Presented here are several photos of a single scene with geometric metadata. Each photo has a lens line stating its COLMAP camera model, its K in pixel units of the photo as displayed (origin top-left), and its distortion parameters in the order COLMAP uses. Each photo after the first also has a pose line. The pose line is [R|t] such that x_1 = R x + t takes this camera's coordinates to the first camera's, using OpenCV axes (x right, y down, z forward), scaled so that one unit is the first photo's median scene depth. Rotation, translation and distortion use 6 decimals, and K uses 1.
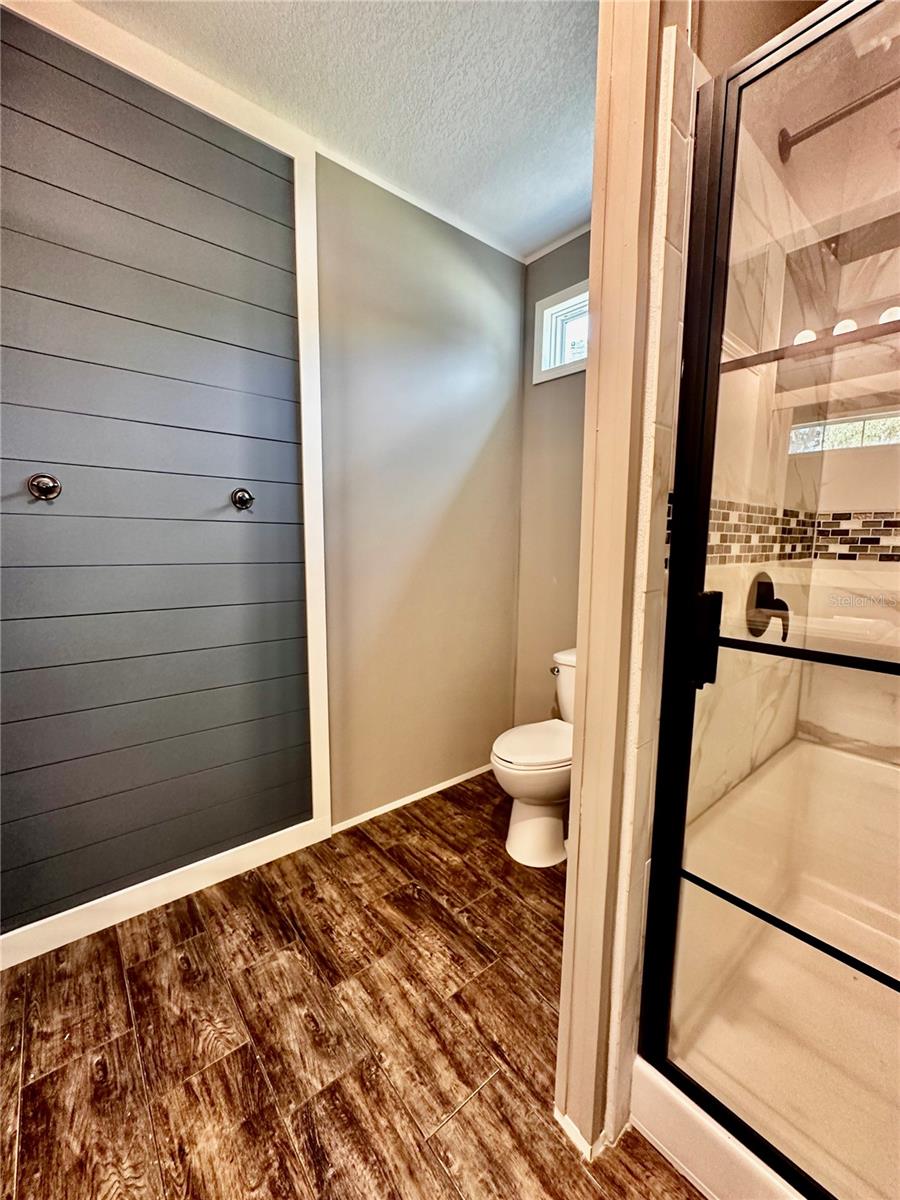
lens RADIAL K [[477.8, 0, 443.7], [0, 477.8, 598.2], [0, 0, 1]] dist [-0.005879, 0.001526]
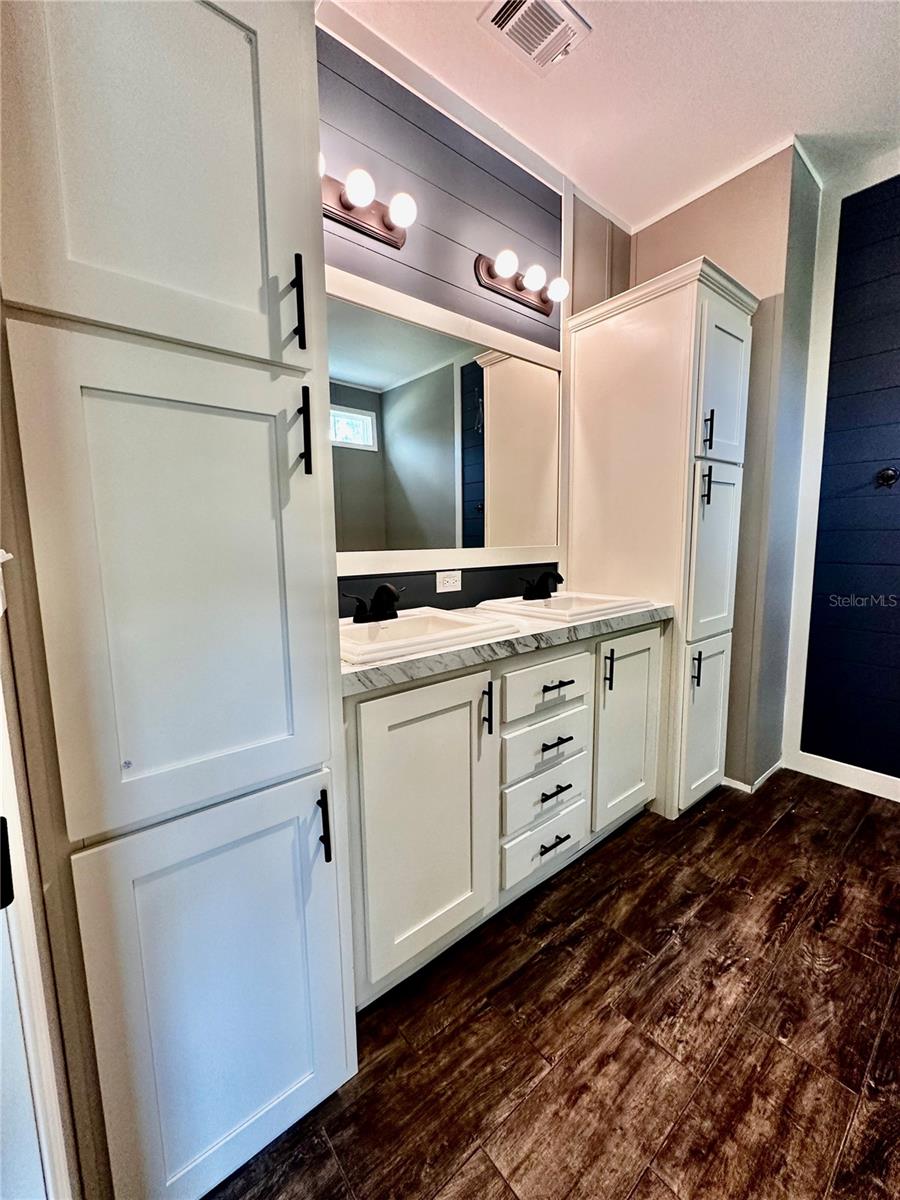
lens RADIAL K [[477.8, 0, 450.3], [0, 477.8, 599.2], [0, 0, 1]] dist [-0.005879, 0.001526]
pose [[-0.009276, 0.115932, -0.993214, 0.877560], [-0.115588, 0.986474, 0.116225, 0.163881], [0.993254, 0.115881, 0.004250, -0.406374]]
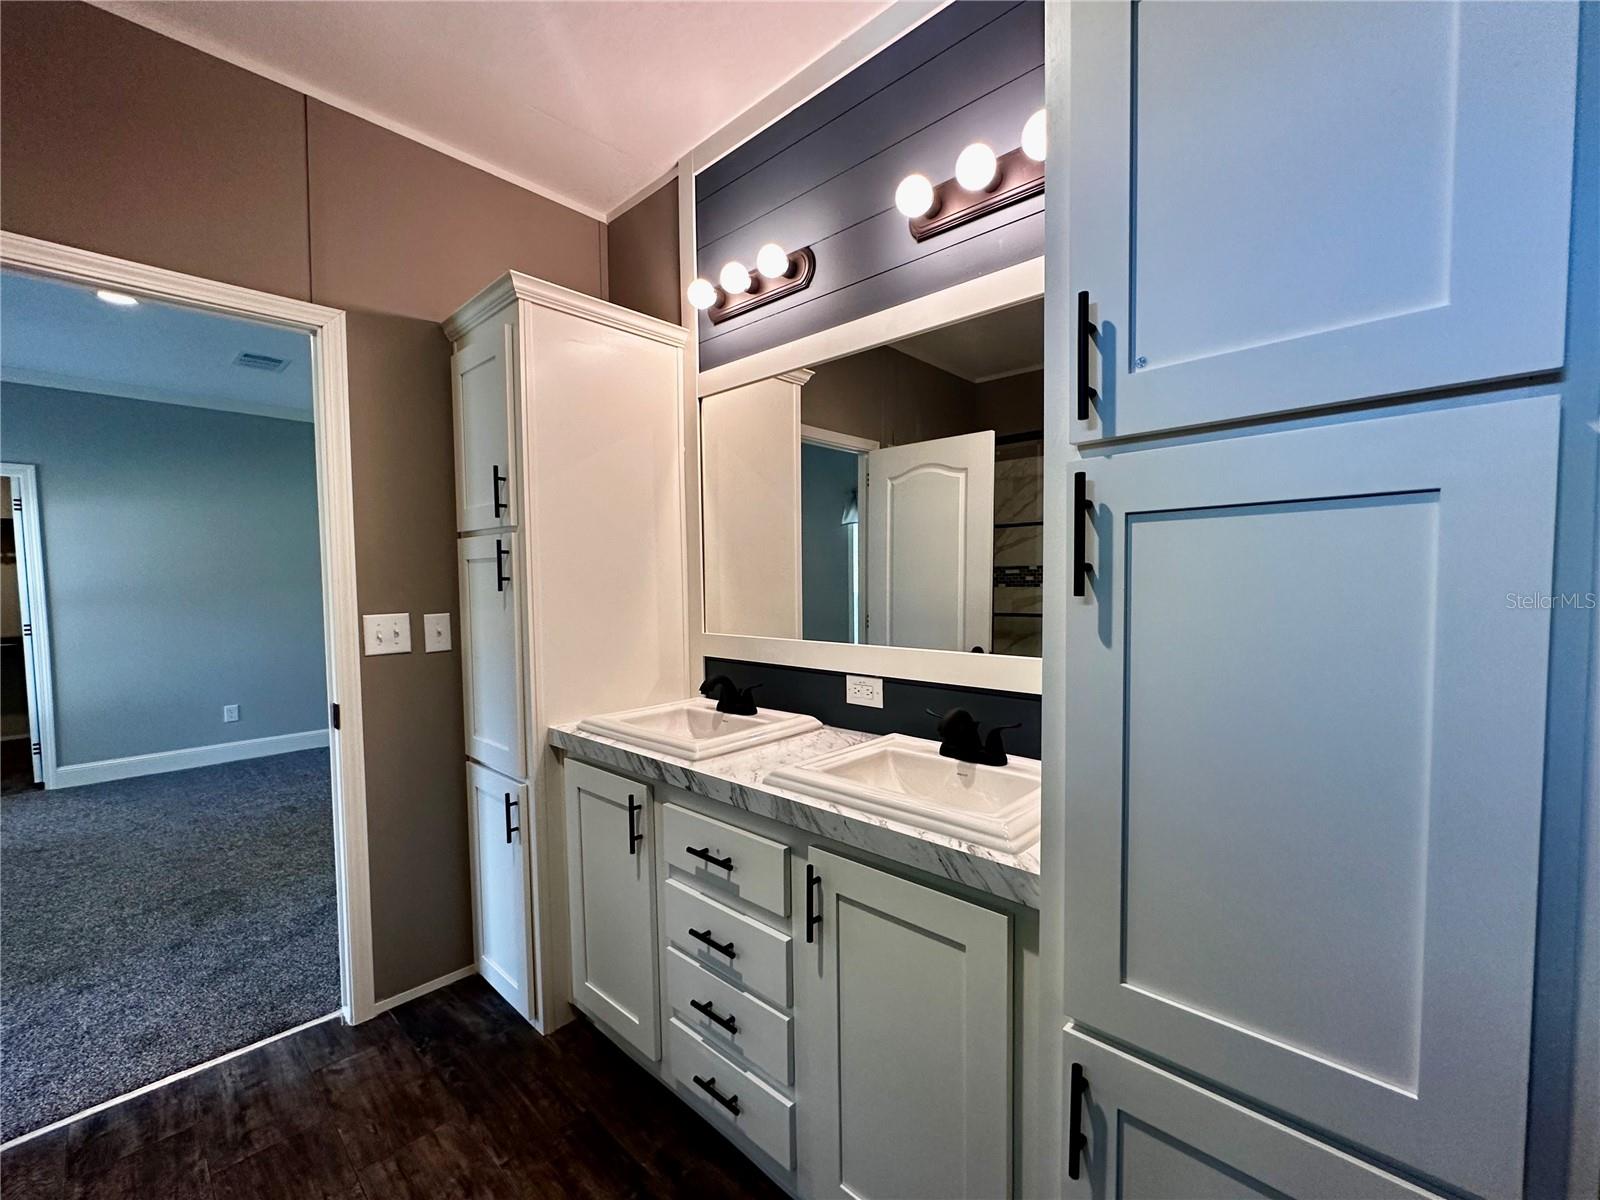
lens RADIAL K [[637.1, 0, 770.2], [0, 637.1, 611.6], [0, 0, 1]] dist [-0.005879, 0.001526]
pose [[-0.992207, 0.008499, -0.124313, -0.396921], [-0.013564, 0.984376, 0.175557, -0.171318], [0.123863, 0.175875, -0.976589, 1.077291]]
